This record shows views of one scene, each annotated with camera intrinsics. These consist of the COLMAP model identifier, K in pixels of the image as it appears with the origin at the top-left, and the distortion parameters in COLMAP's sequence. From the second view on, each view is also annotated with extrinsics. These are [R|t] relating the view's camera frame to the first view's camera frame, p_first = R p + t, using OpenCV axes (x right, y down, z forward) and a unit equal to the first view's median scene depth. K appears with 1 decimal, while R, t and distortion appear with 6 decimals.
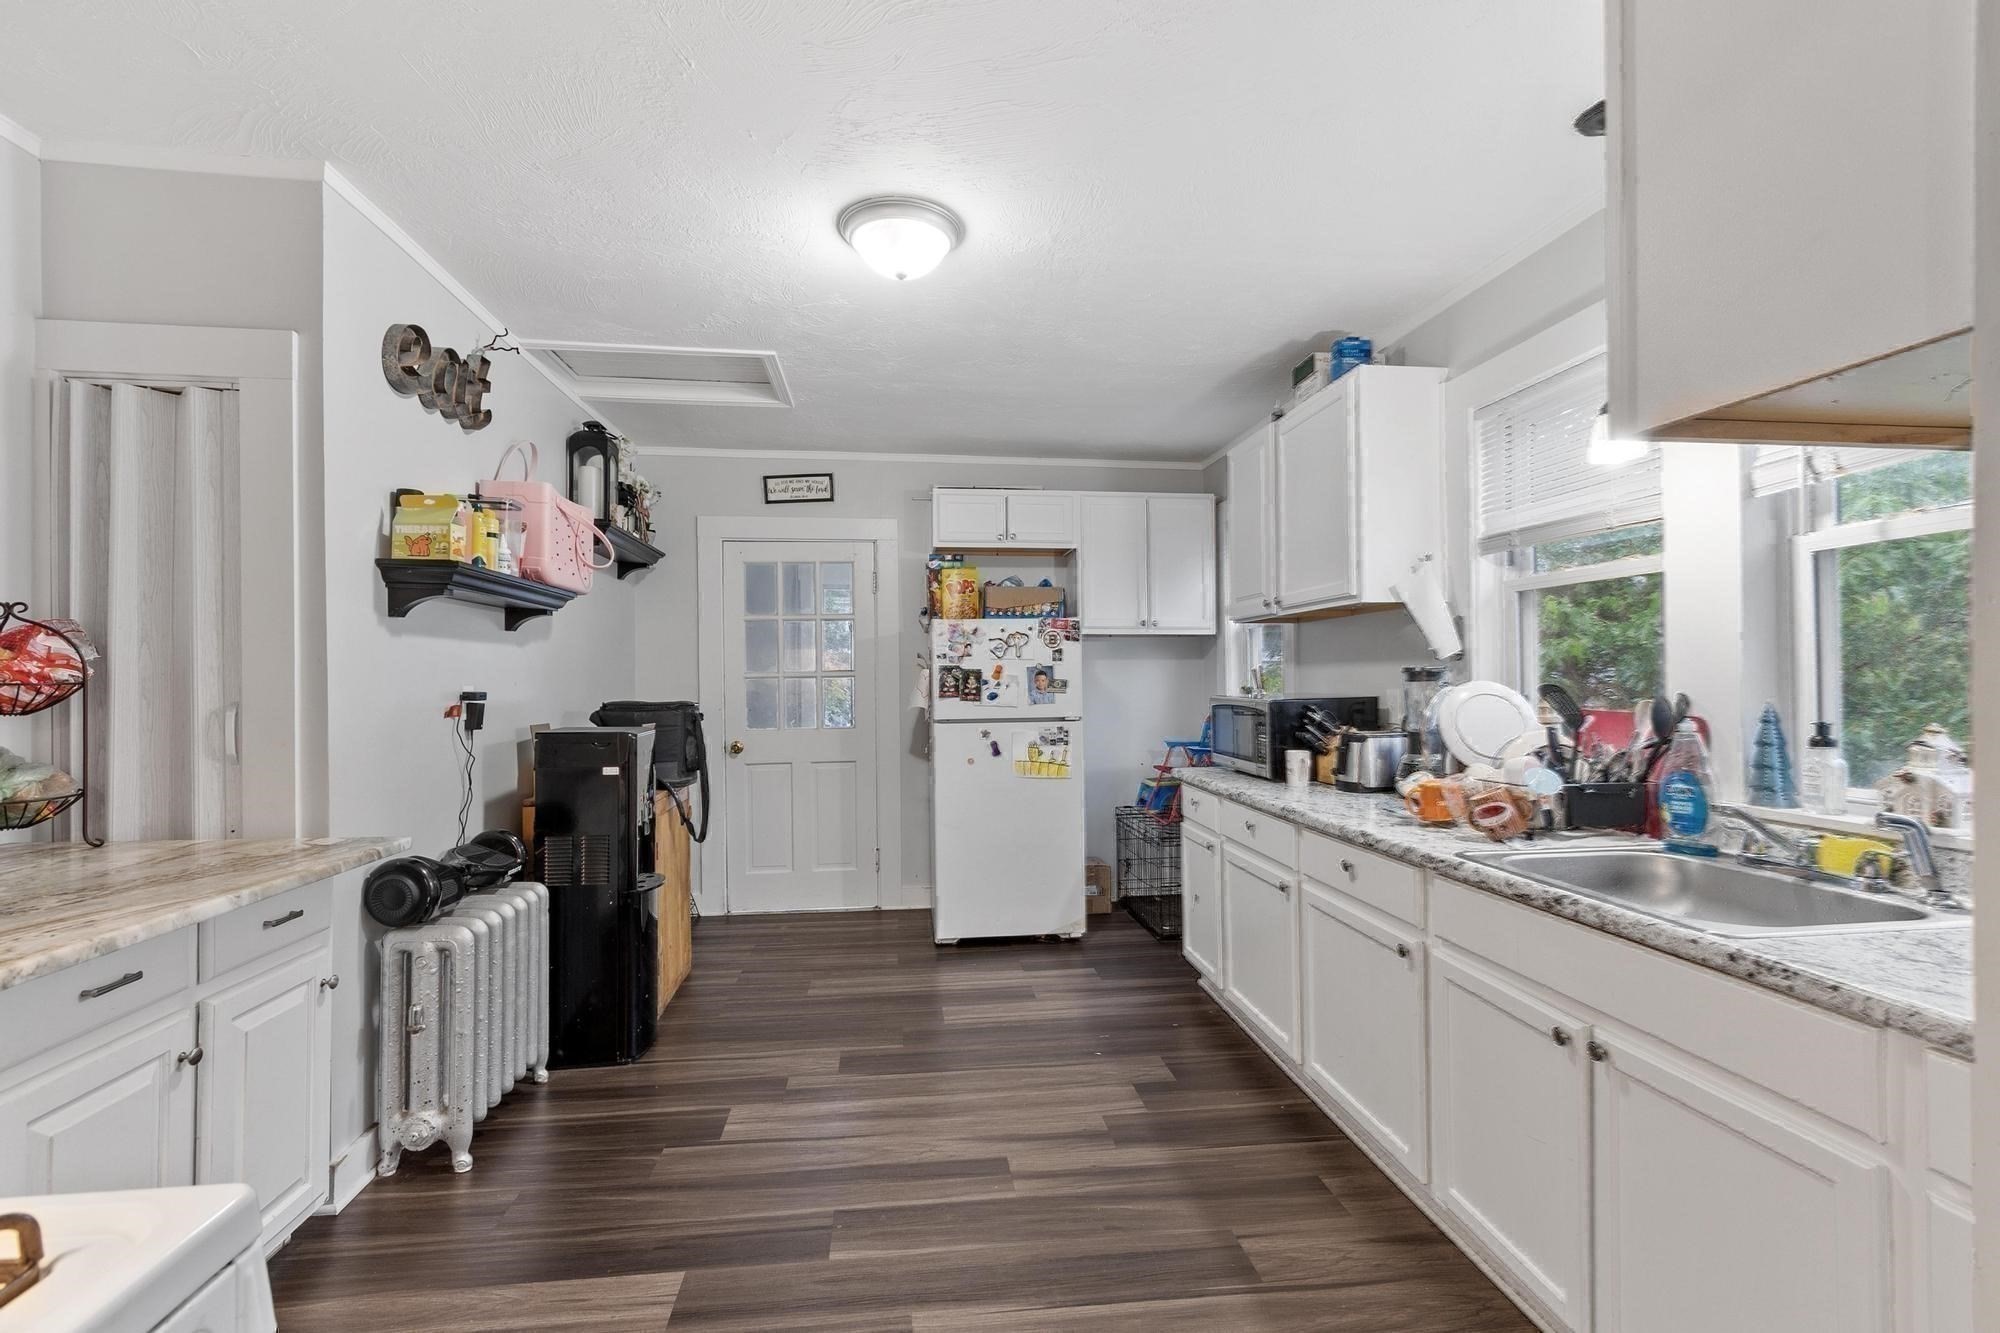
lens RADIAL K [[900.7, 0, 1007.6], [0, 900.7, 673.5], [0, 0, 1]] dist [0.000280, -0.000911]
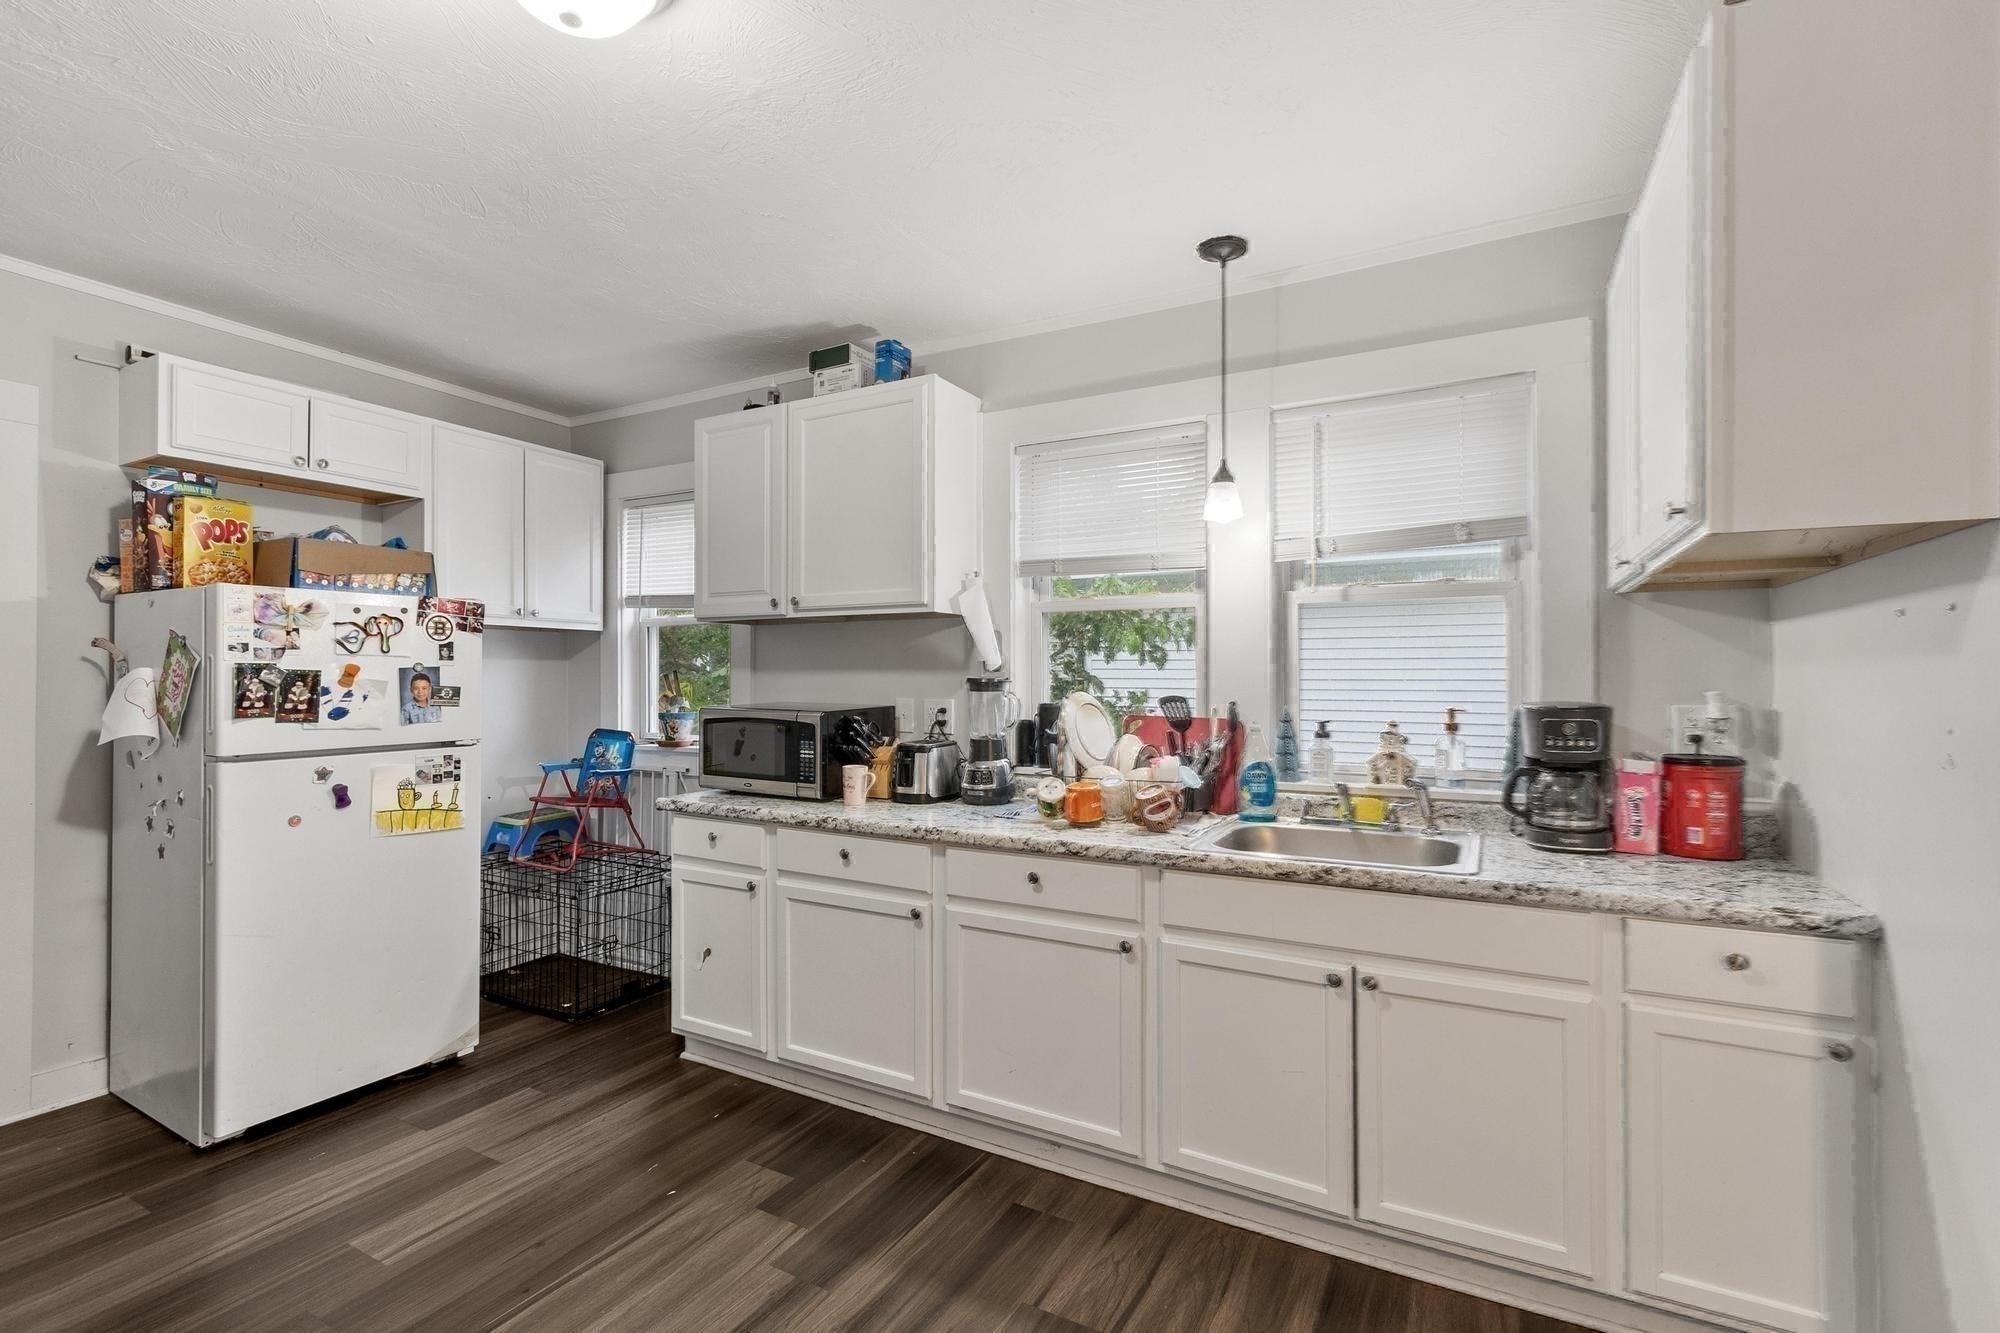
lens RADIAL K [[900.7, 0, 1005.5], [0, 900.7, 666.2], [0, 0, 1]] dist [0.000280, -0.000911]
pose [[0.572104, 0.017902, 0.819986, -0.266959], [-0.011210, 0.999839, -0.014007, -0.004257], [-0.820104, -0.001179, 0.572213, 0.258728]]
